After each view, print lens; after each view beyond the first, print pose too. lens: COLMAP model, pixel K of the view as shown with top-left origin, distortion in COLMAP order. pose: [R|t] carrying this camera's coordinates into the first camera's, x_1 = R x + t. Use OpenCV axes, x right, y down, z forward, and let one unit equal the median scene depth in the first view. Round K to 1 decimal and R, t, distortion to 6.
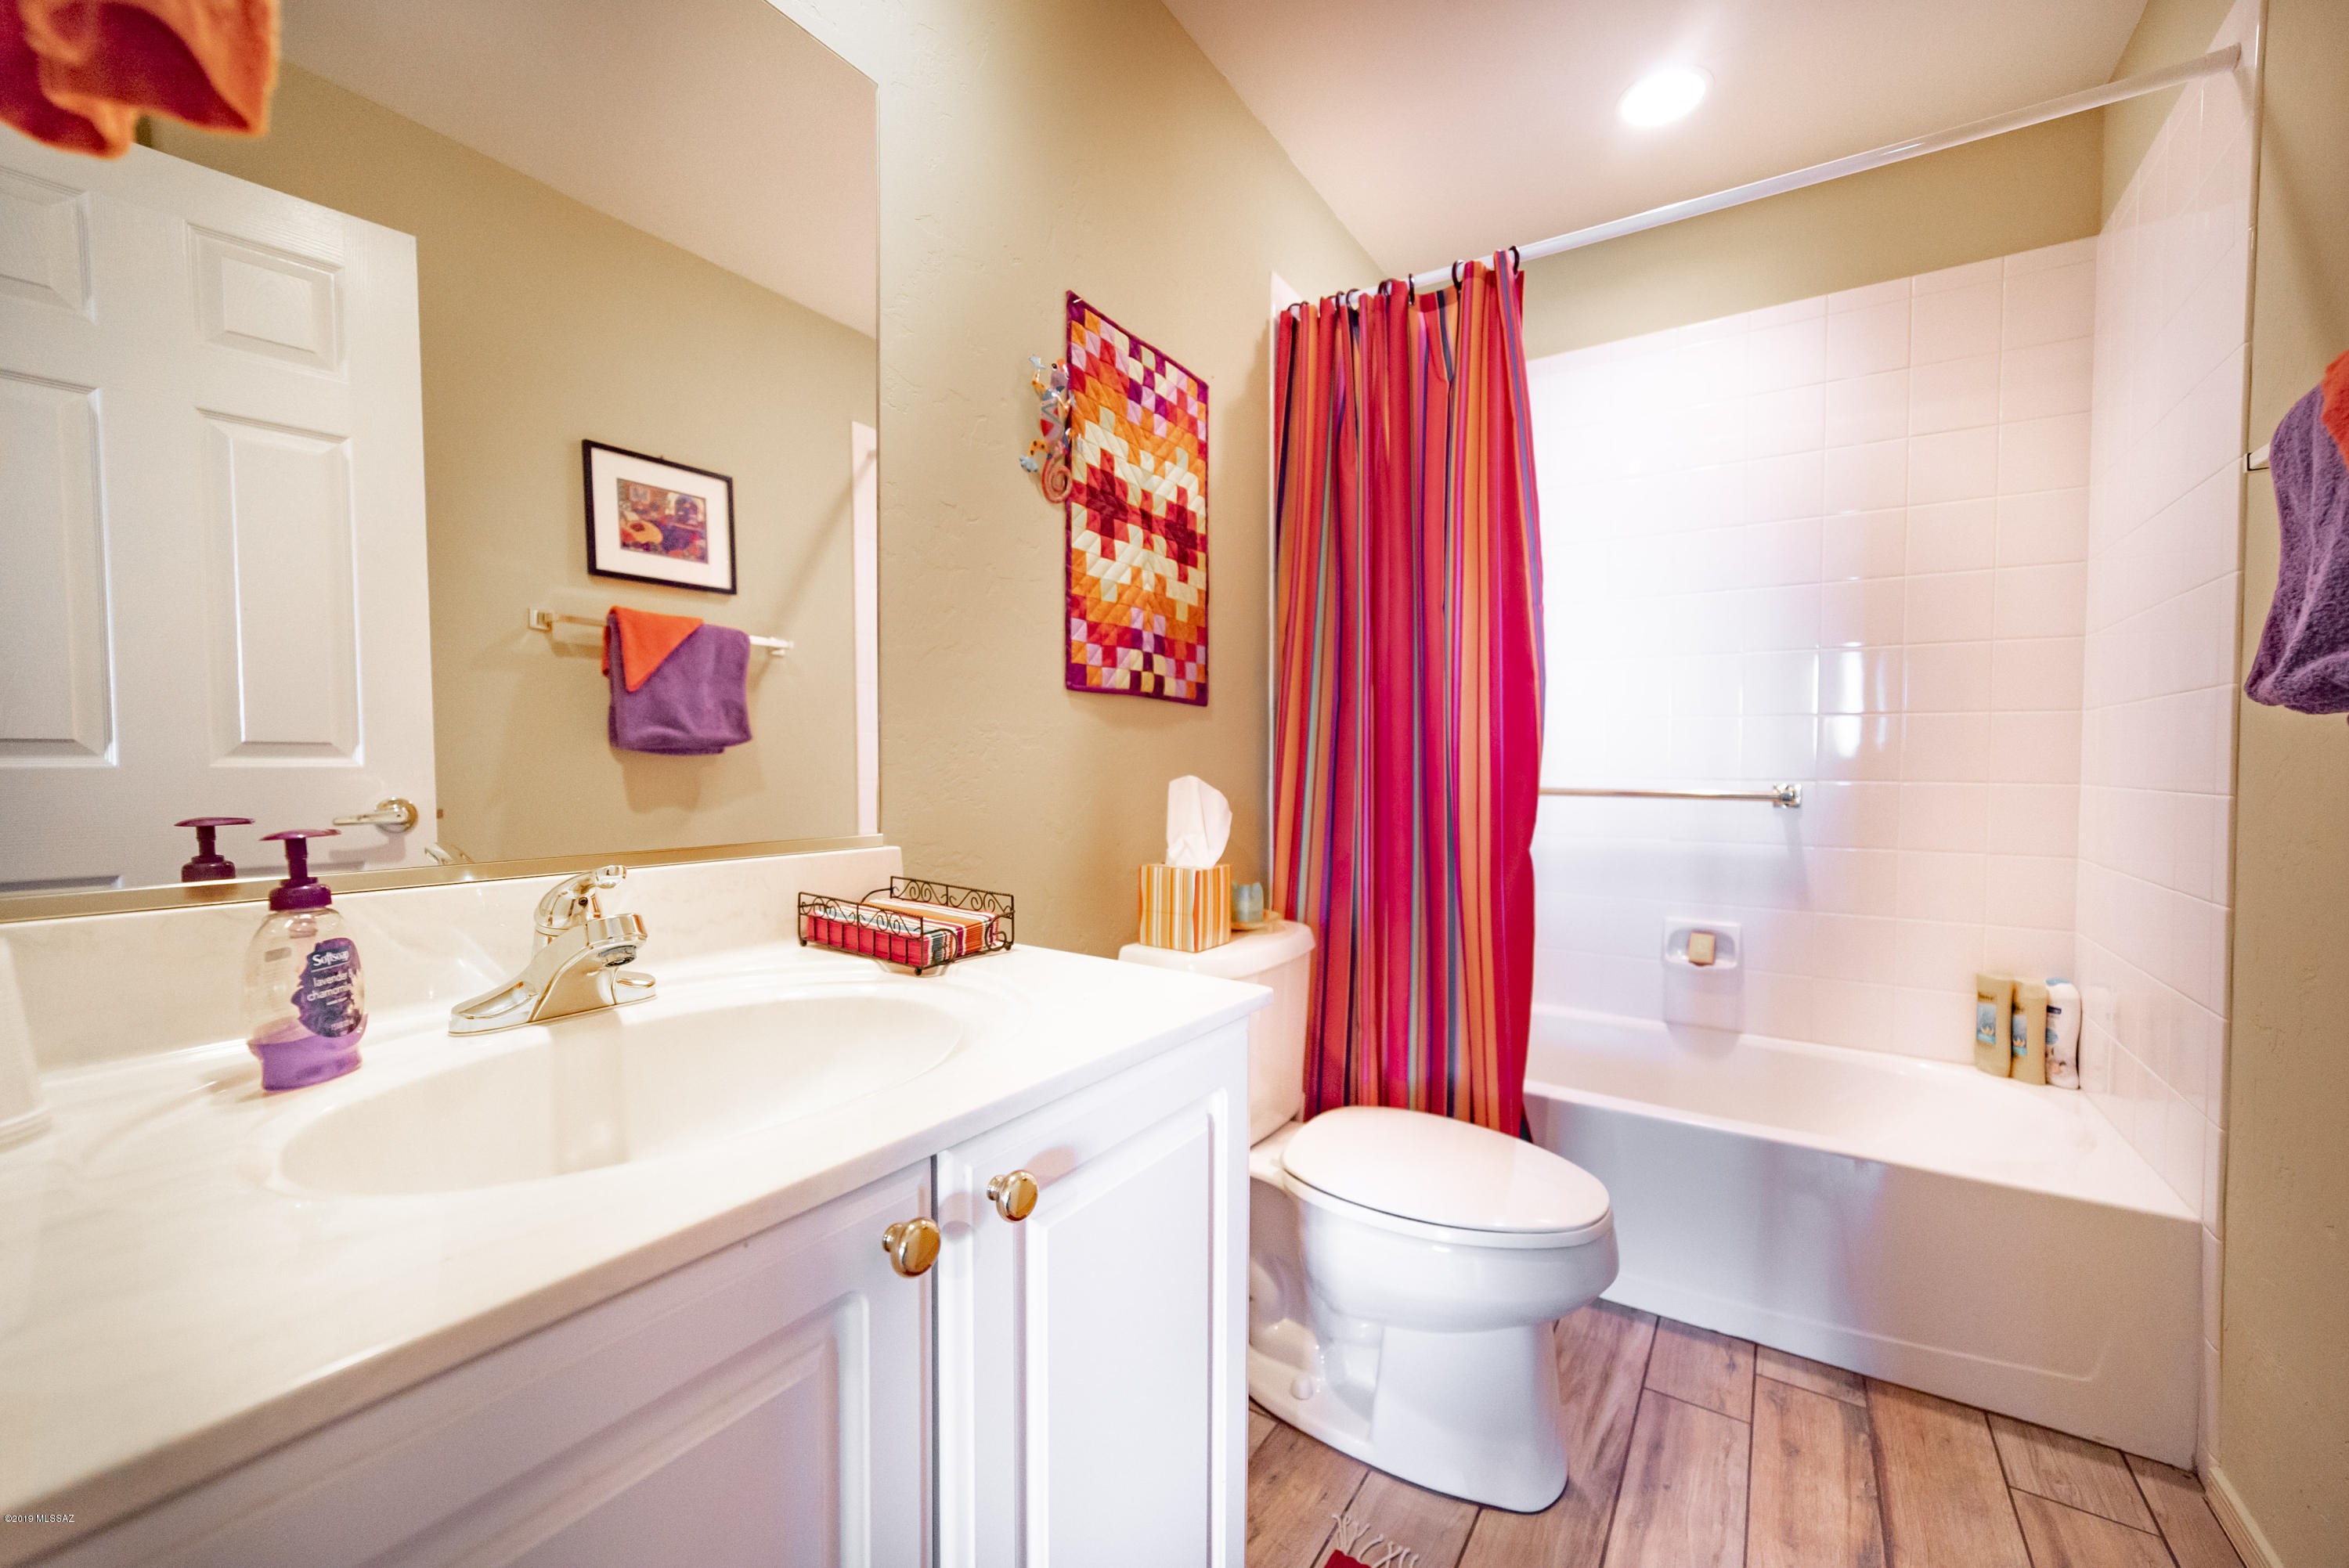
lens RADIAL K [[927.0, 0, 1175.7], [0, 927.0, 783.2], [0, 0, 1]] dist [-0.010809, 0.000996]
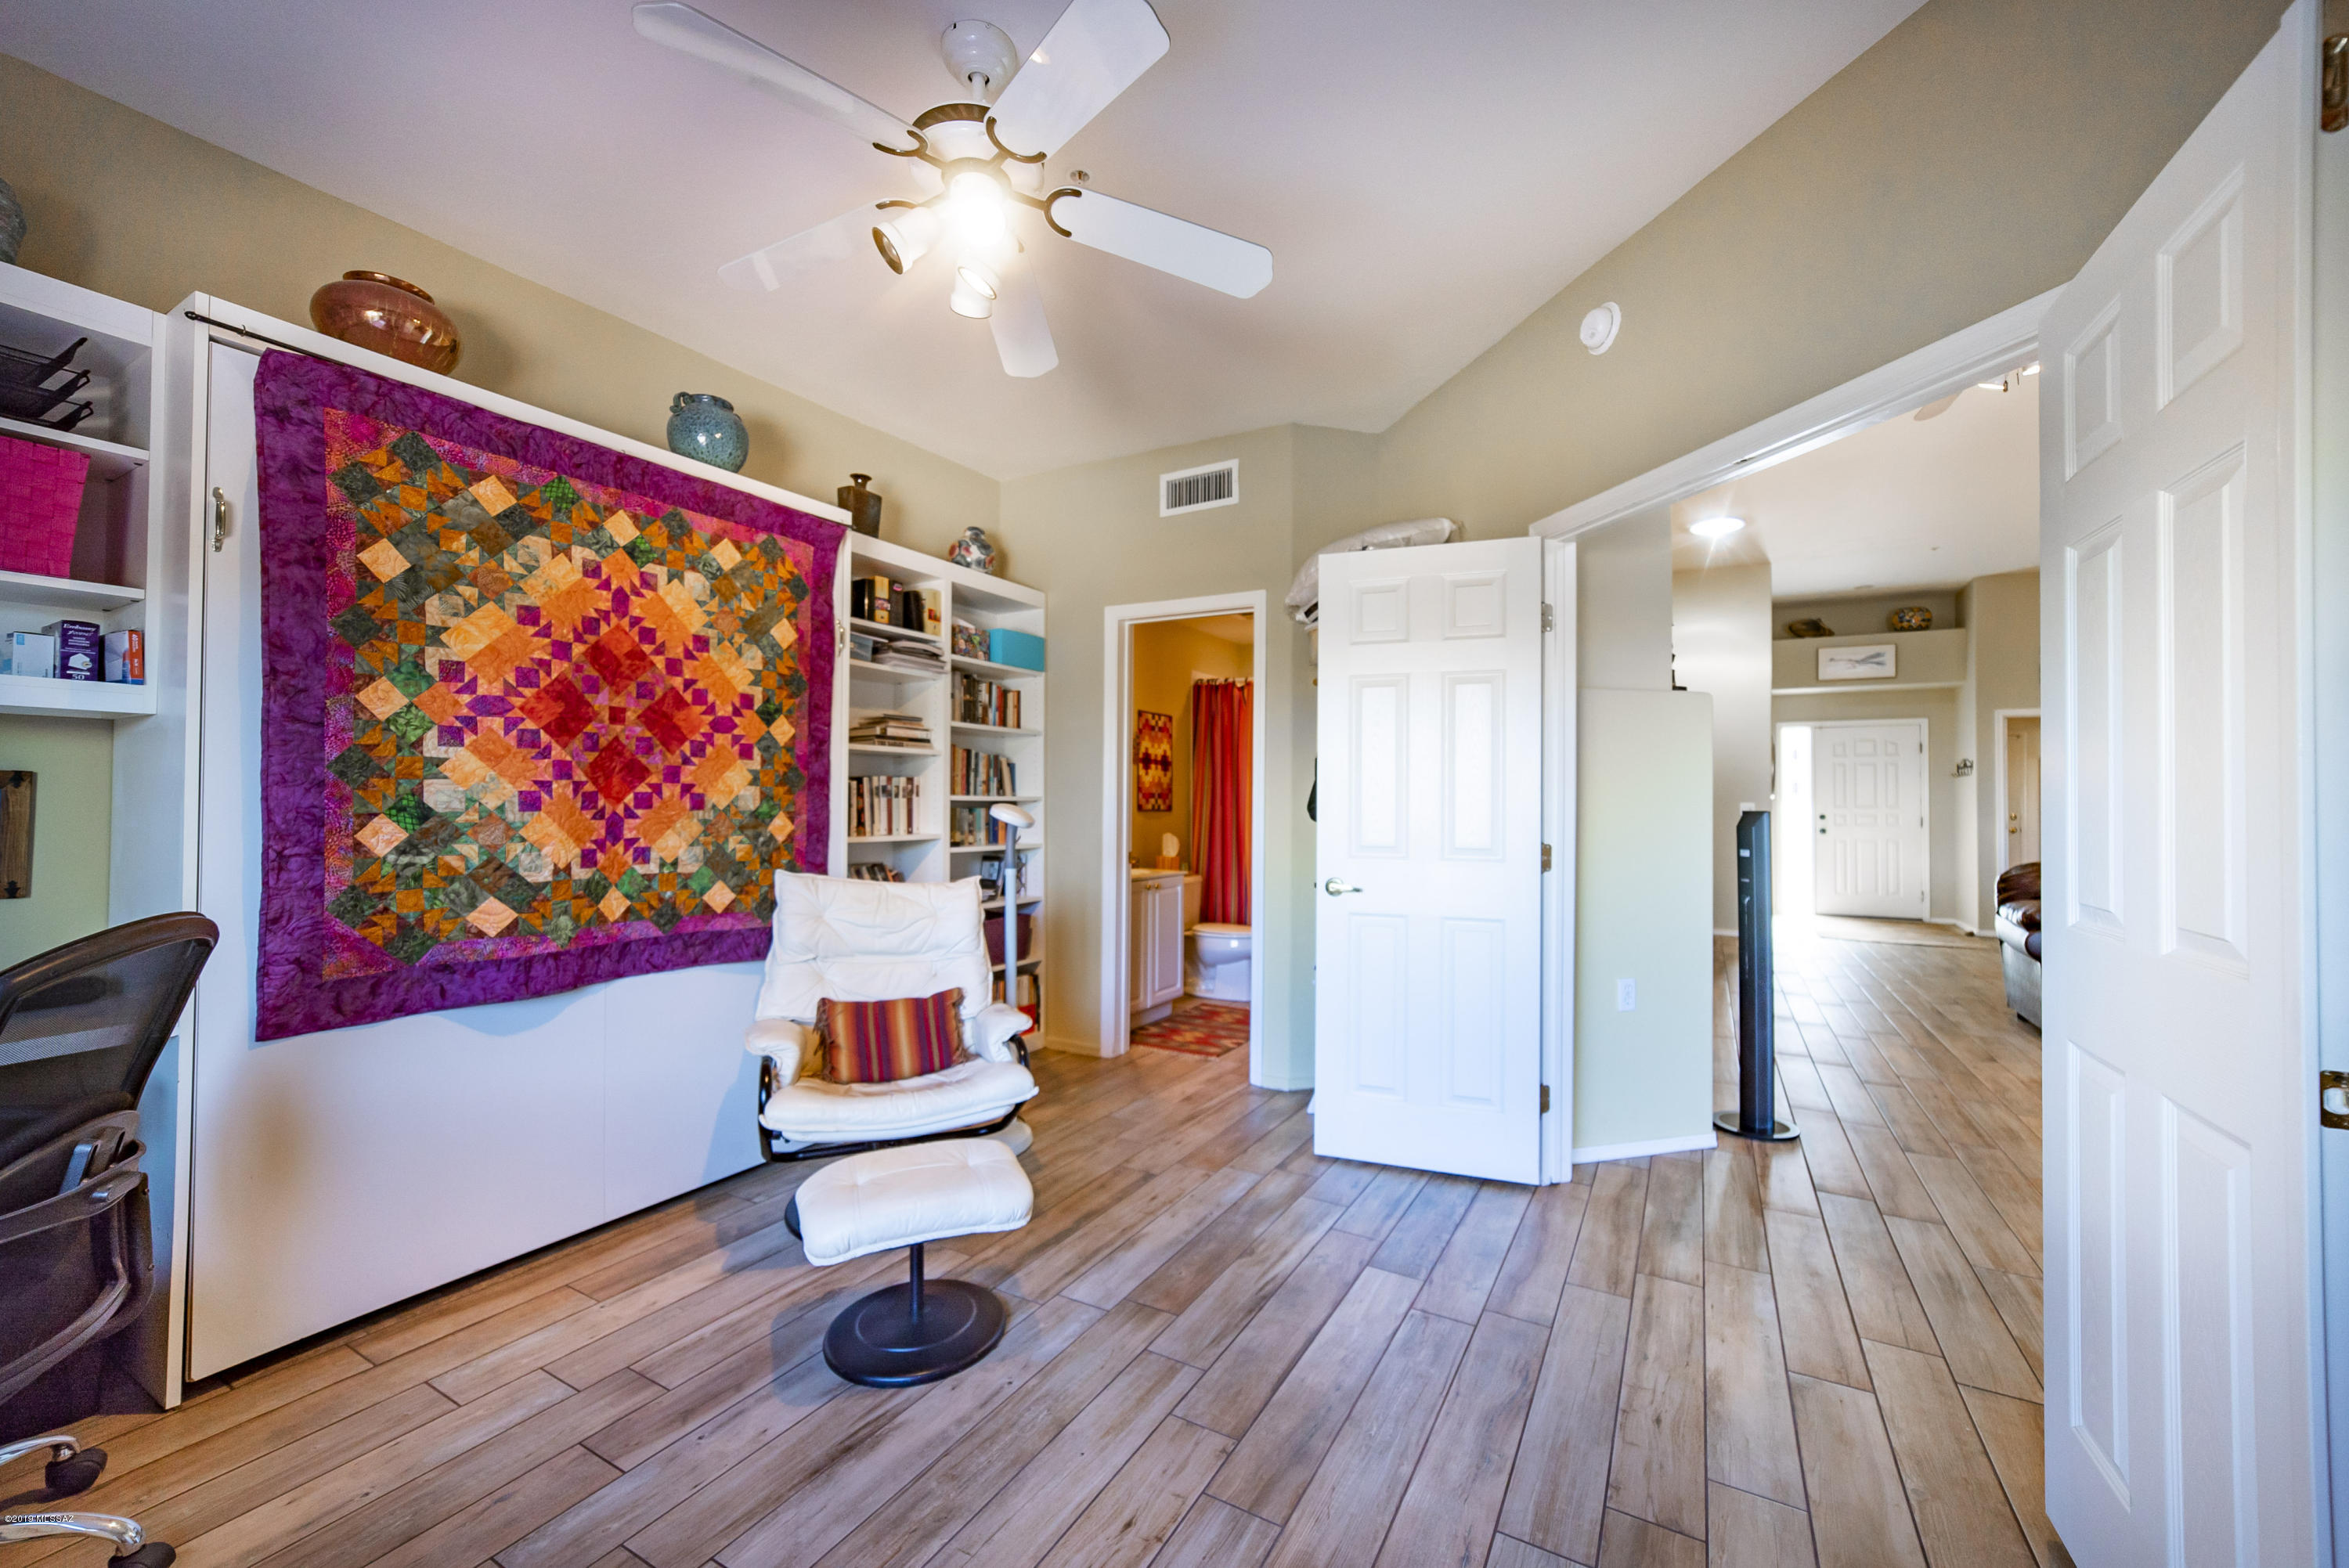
lens RADIAL K [[927.0, 0, 1176.6], [0, 927.0, 790.8], [0, 0, 1]] dist [-0.010809, 0.000996]
pose [[0.997541, 0.004883, 0.069916, -0.204975], [-0.001819, 0.999038, -0.043822, -0.012609], [-0.070063, 0.043587, 0.996590, -2.624148]]
